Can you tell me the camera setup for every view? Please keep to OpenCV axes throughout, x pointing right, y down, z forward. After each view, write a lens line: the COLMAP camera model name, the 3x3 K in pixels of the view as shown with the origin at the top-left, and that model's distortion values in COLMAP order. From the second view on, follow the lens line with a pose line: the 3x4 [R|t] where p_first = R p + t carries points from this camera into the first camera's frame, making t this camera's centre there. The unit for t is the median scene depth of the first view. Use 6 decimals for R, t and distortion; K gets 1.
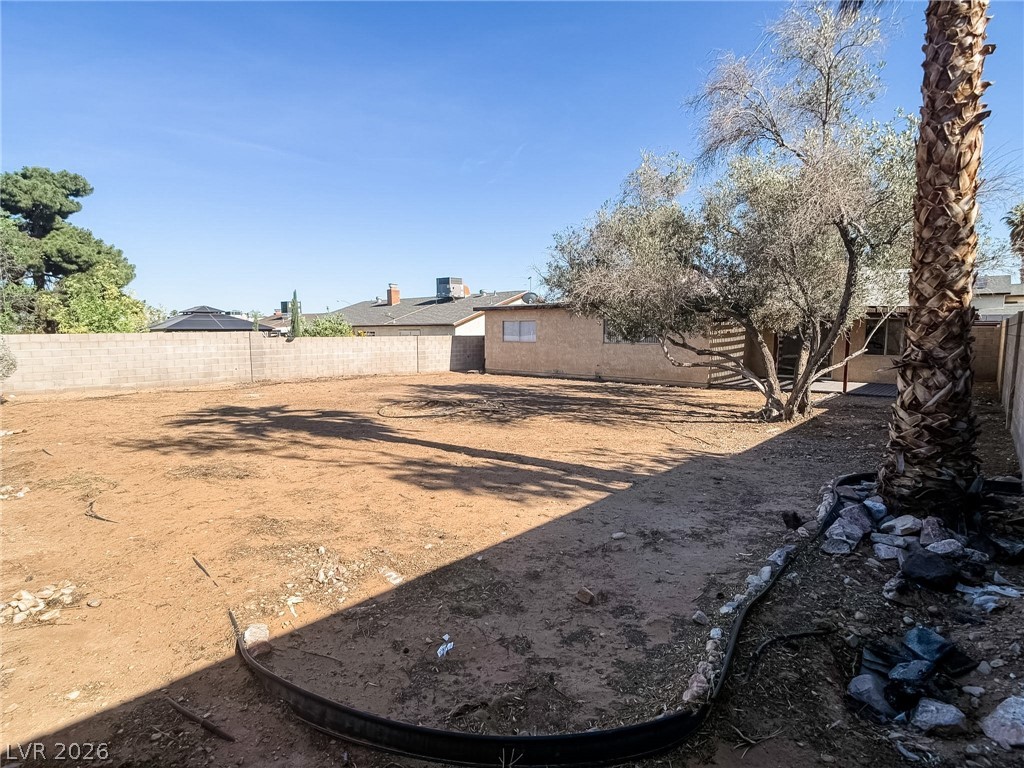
lens RADIAL K [[542.0, 0, 510.1], [0, 542.0, 384.3], [0, 0, 1]] dist [-0.007399, -0.007719]
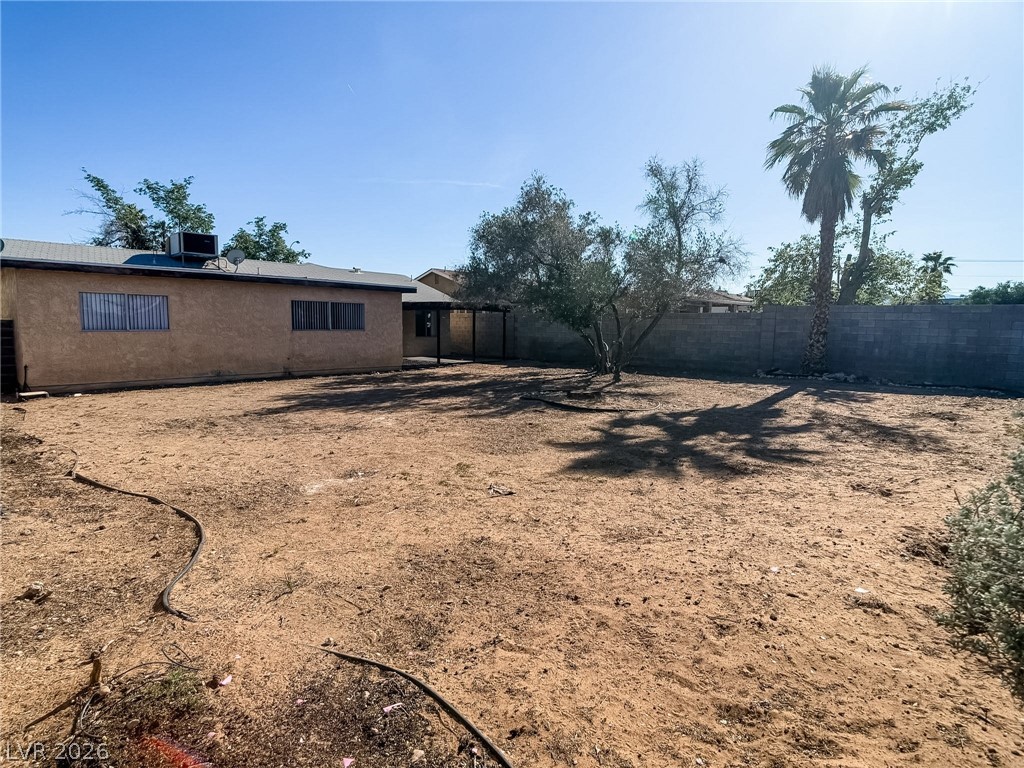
lens RADIAL K [[542.0, 0, 511.5], [0, 542.0, 384.0], [0, 0, 1]] dist [-0.007399, -0.007719]
pose [[0.013192, -0.111407, 0.993687, -0.654426], [0.082690, 0.990491, 0.109951, -0.060442], [-0.996488, 0.080718, 0.022279, 0.686723]]
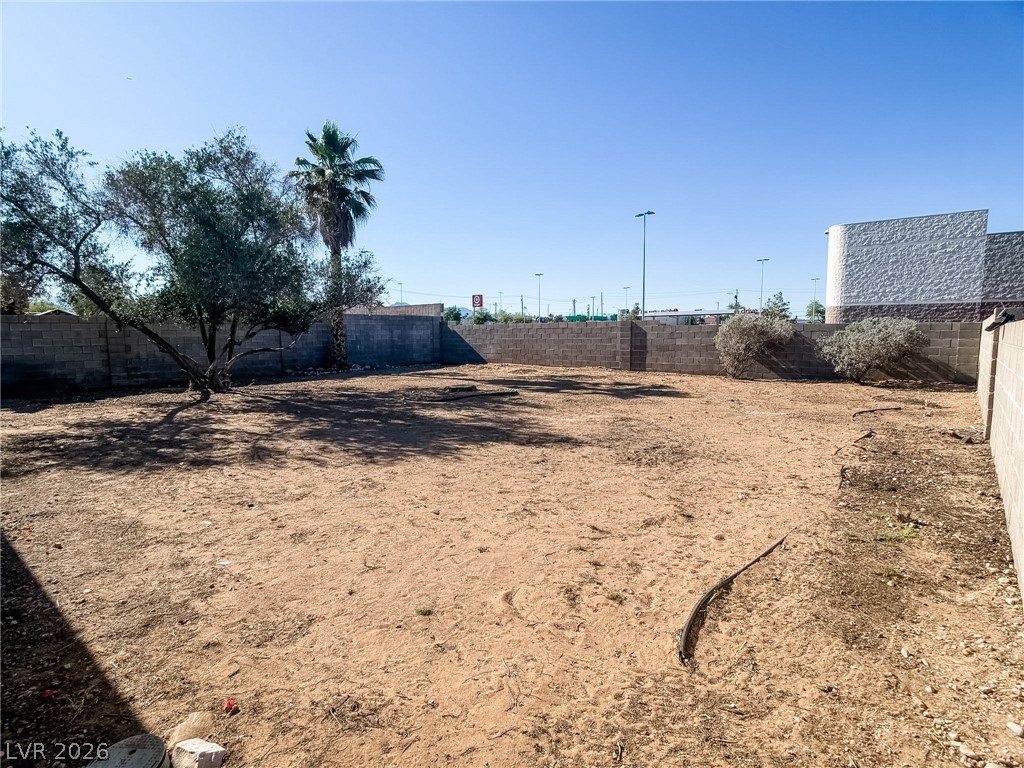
lens RADIAL K [[542.0, 0, 506.6], [0, 542.0, 390.2], [0, 0, 1]] dist [-0.007399, -0.007719]
pose [[-0.999213, 0.012765, -0.037555, -0.103822], [0.004933, 0.979441, 0.201673, -0.111039], [0.039357, 0.201329, -0.978733, 1.277073]]
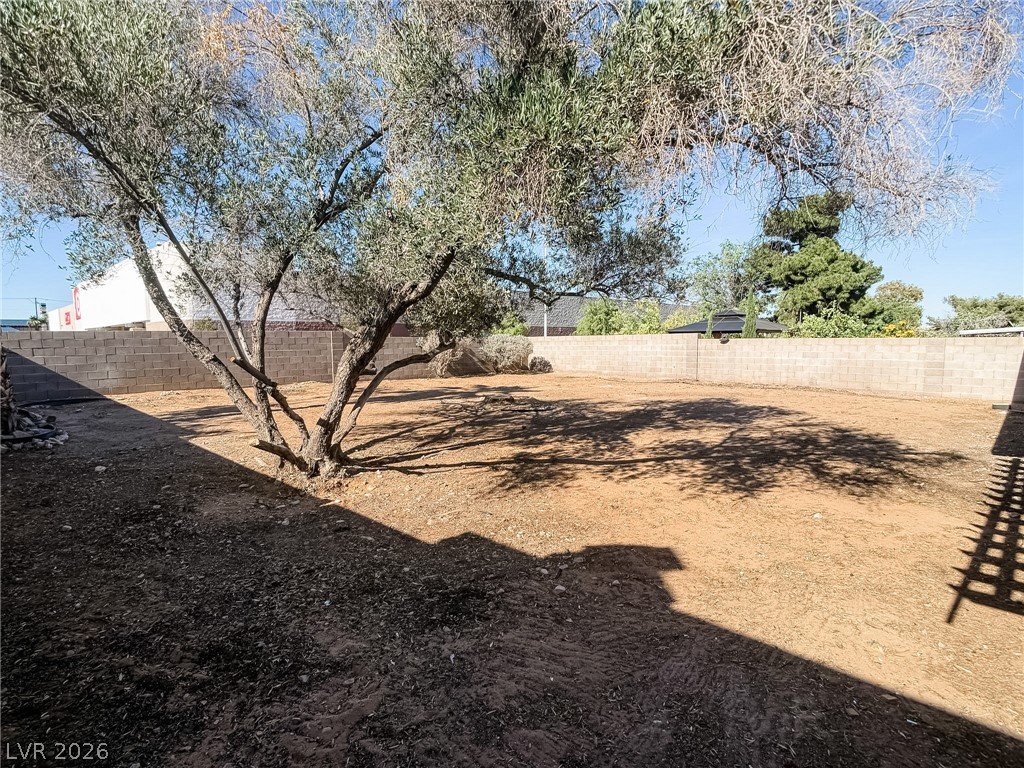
lens RADIAL K [[542.0, 0, 509.0], [0, 542.0, 384.3], [0, 0, 1]] dist [-0.007399, -0.007719]
pose [[-0.056501, 0.083652, -0.994892, 0.576094], [-0.090784, 0.991925, 0.088558, -0.055753], [0.994266, 0.095324, -0.048451, 0.663086]]
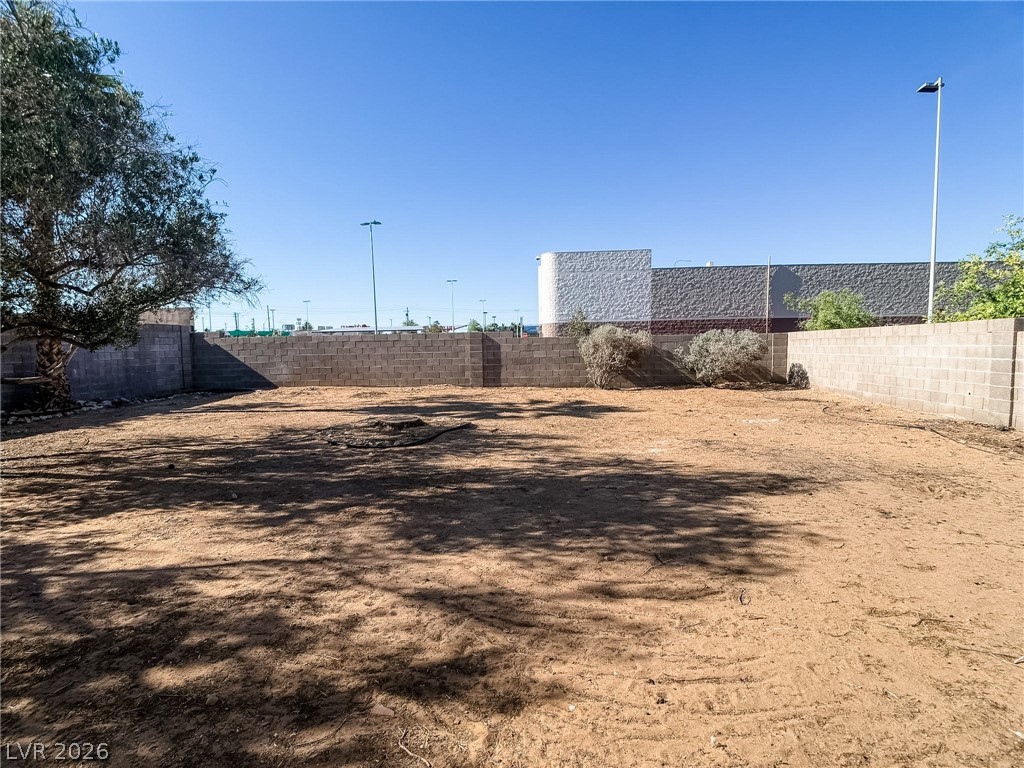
lens RADIAL K [[542.0, 0, 515.1], [0, 542.0, 381.9], [0, 0, 1]] dist [-0.007399, -0.007719]
pose [[-0.789984, 0.056350, -0.610532, 0.133308], [-0.042496, 0.988341, 0.146208, -0.087609], [0.611653, 0.141447, -0.778379, 1.043261]]
